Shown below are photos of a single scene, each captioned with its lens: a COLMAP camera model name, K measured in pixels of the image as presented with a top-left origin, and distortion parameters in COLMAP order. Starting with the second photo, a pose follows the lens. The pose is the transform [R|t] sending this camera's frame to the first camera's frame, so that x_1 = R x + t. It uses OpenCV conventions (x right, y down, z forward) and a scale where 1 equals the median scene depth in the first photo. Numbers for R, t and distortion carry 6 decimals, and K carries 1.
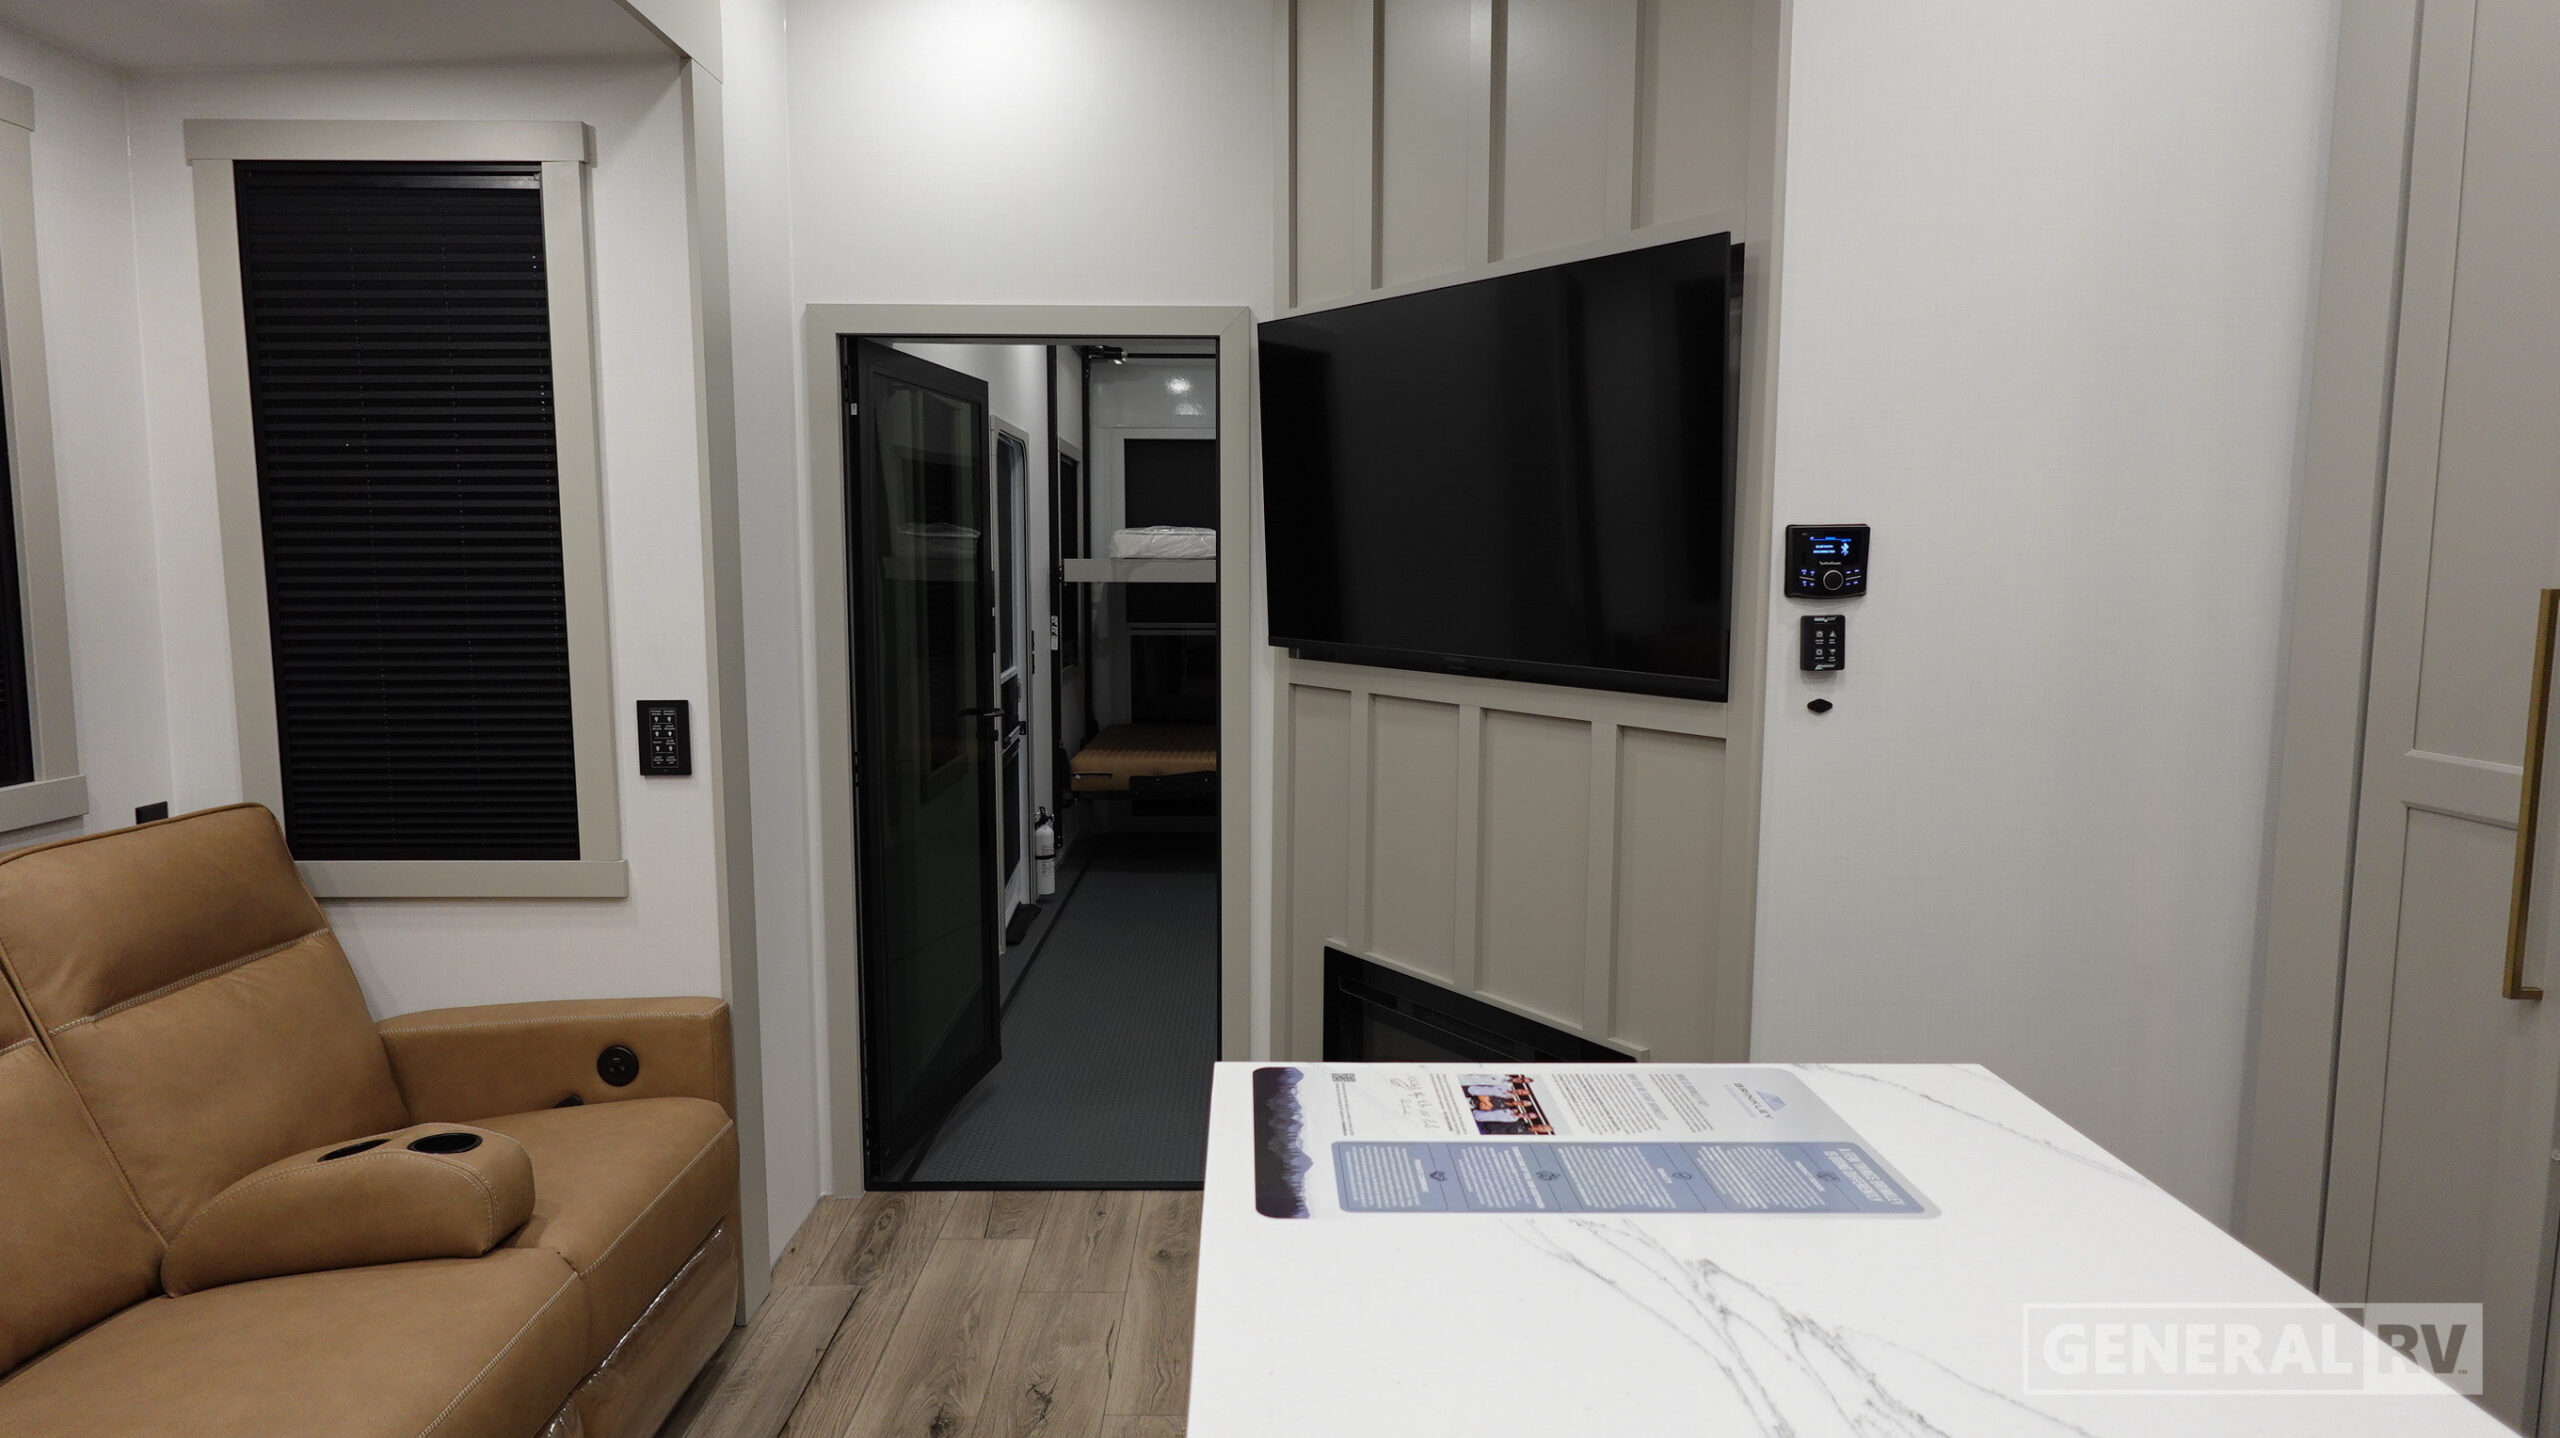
lens RADIAL K [[1478.8, 0, 1286.0], [0, 1478.8, 717.1], [0, 0, 1]] dist [-0.001787, 0.003892]
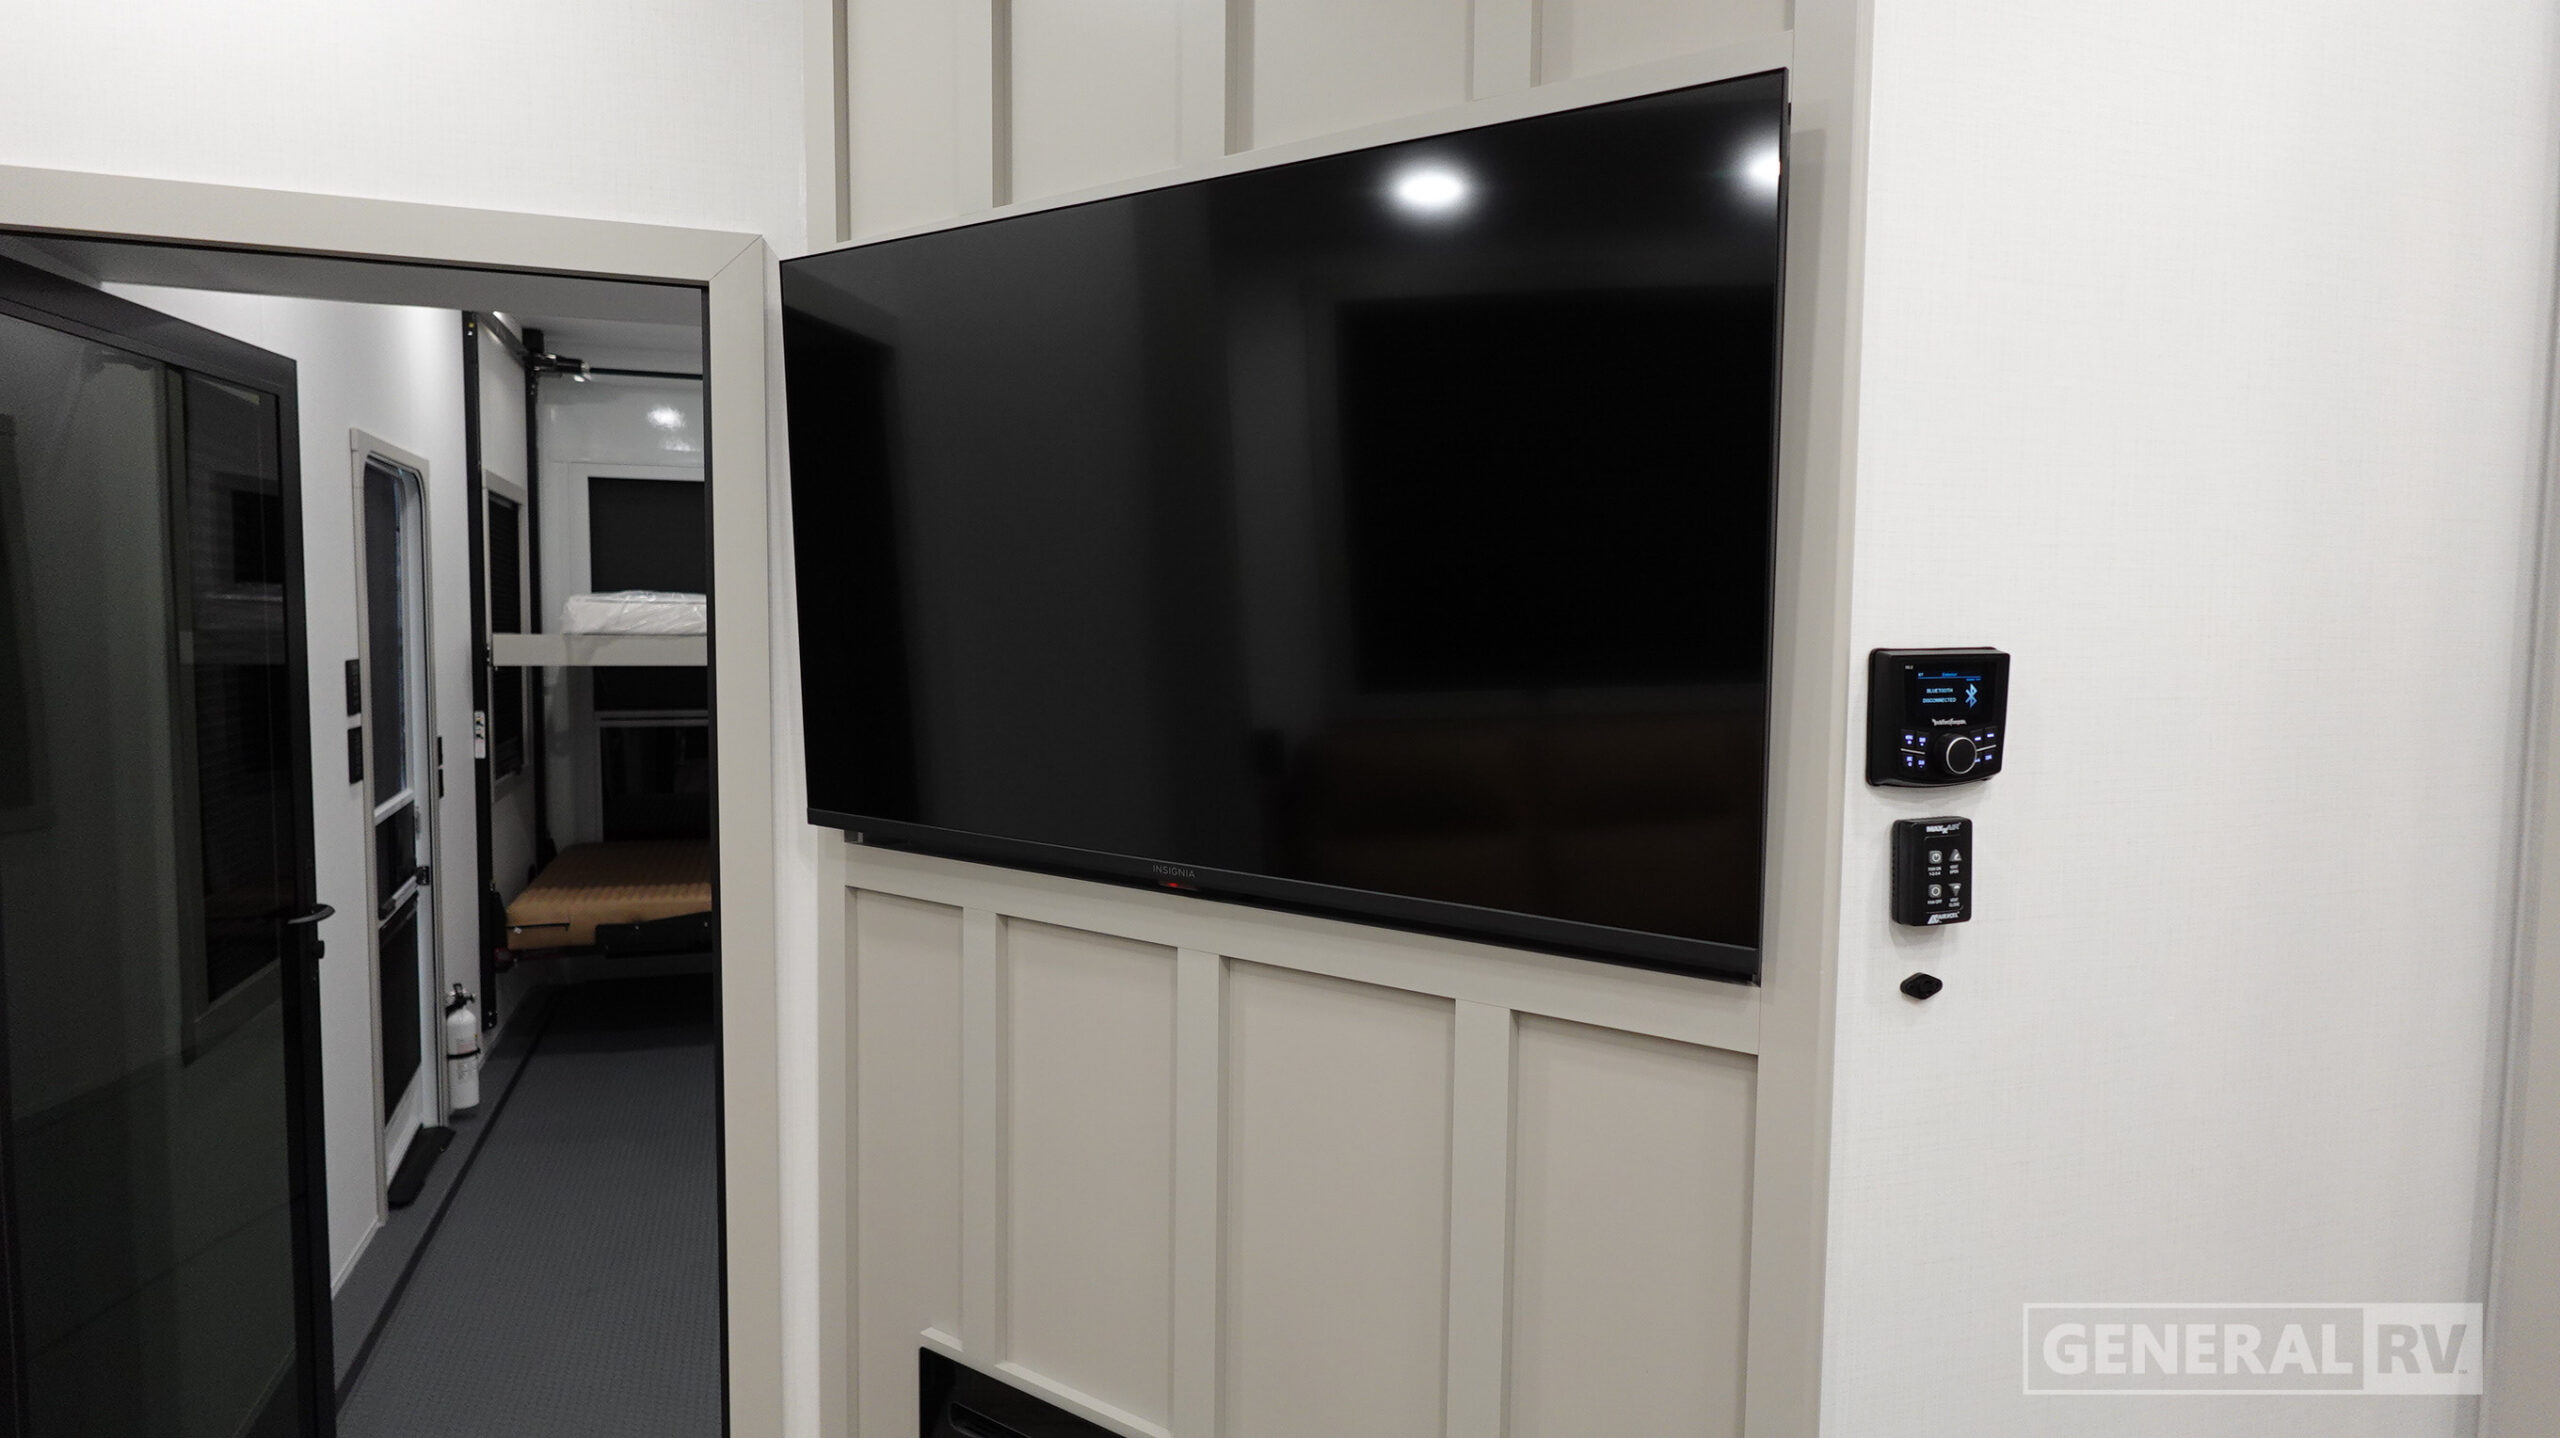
lens RADIAL K [[1478.8, 0, 1286.0], [0, 1478.8, 717.1], [0, 0, 1]] dist [-0.001787, 0.003892]
pose [[0.949833, -0.015502, 0.312373, -0.007218], [0.027528, 0.999038, -0.034125, -0.033984], [-0.311543, 0.041012, 0.949346, 0.207046]]
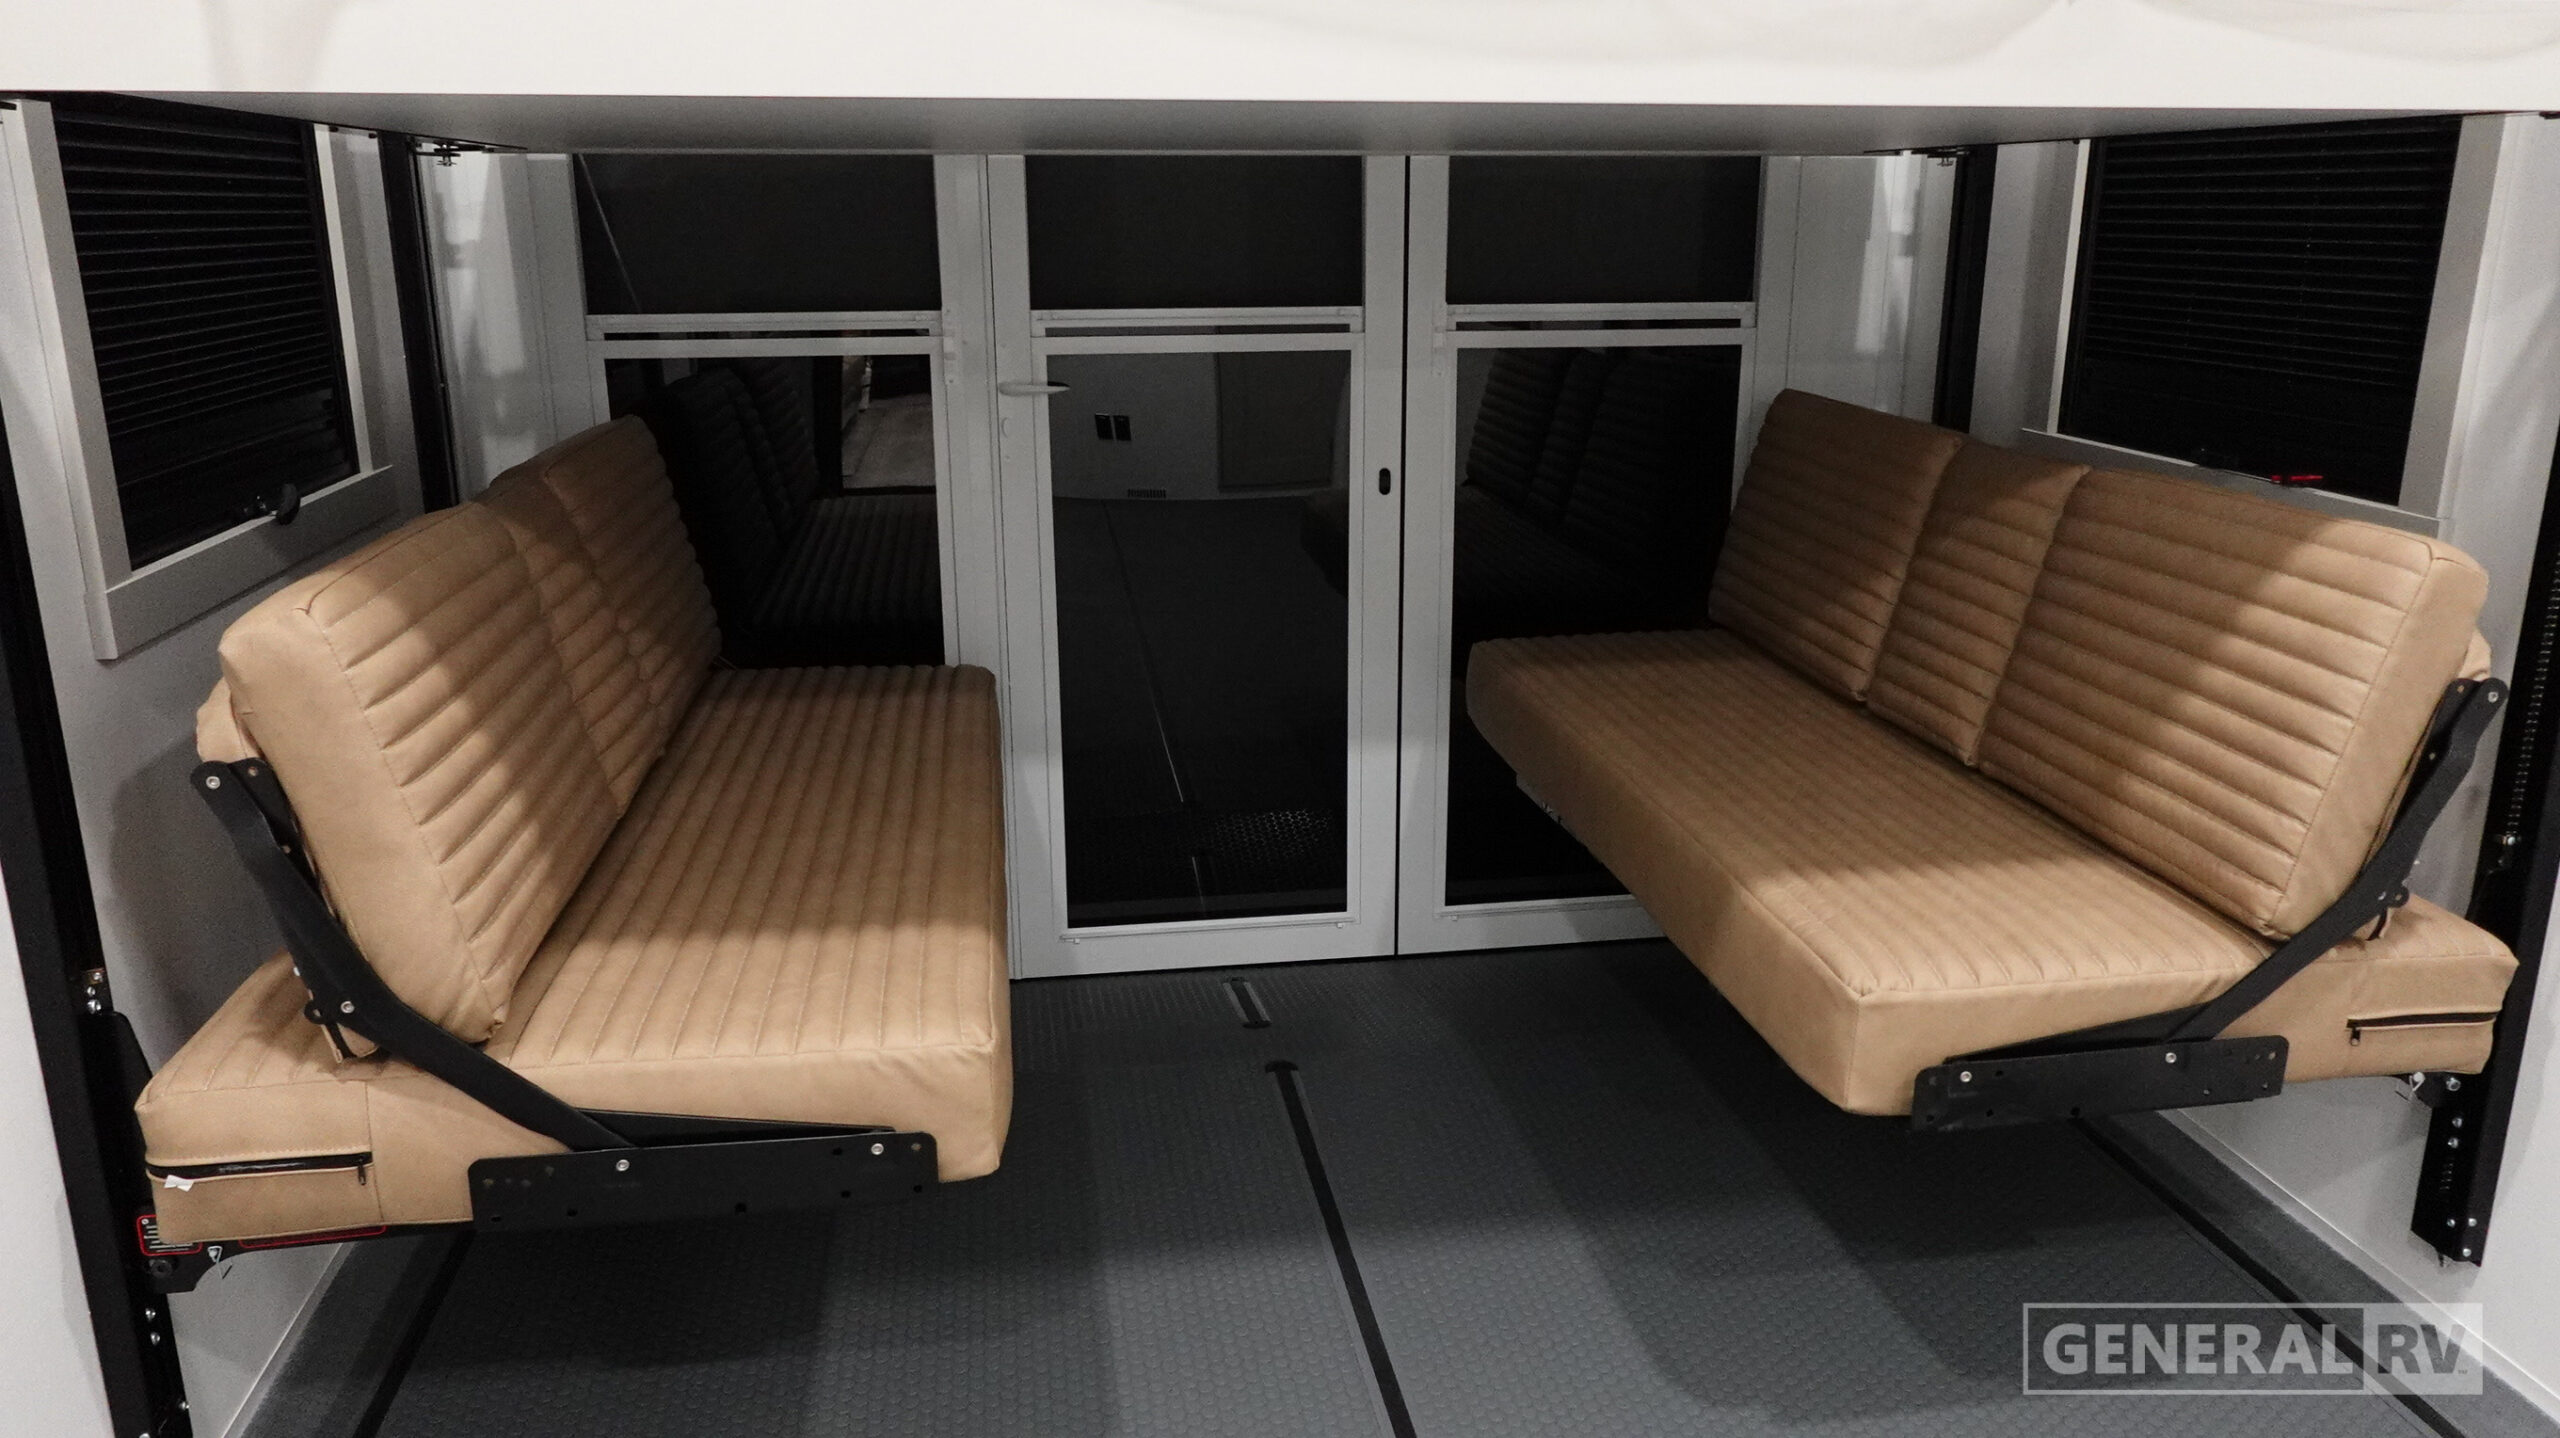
lens RADIAL K [[1839.2, 0, 1287.4], [0, 1839.2, 716.1], [0, 0, 1]] dist [-0.003210, 0.002094]
pose [[0.989959, -0.041892, 0.135003, -0.034775], [0.018808, 0.985620, 0.167924, -0.062494], [-0.140097, -0.163699, 0.976512, 0.872521]]
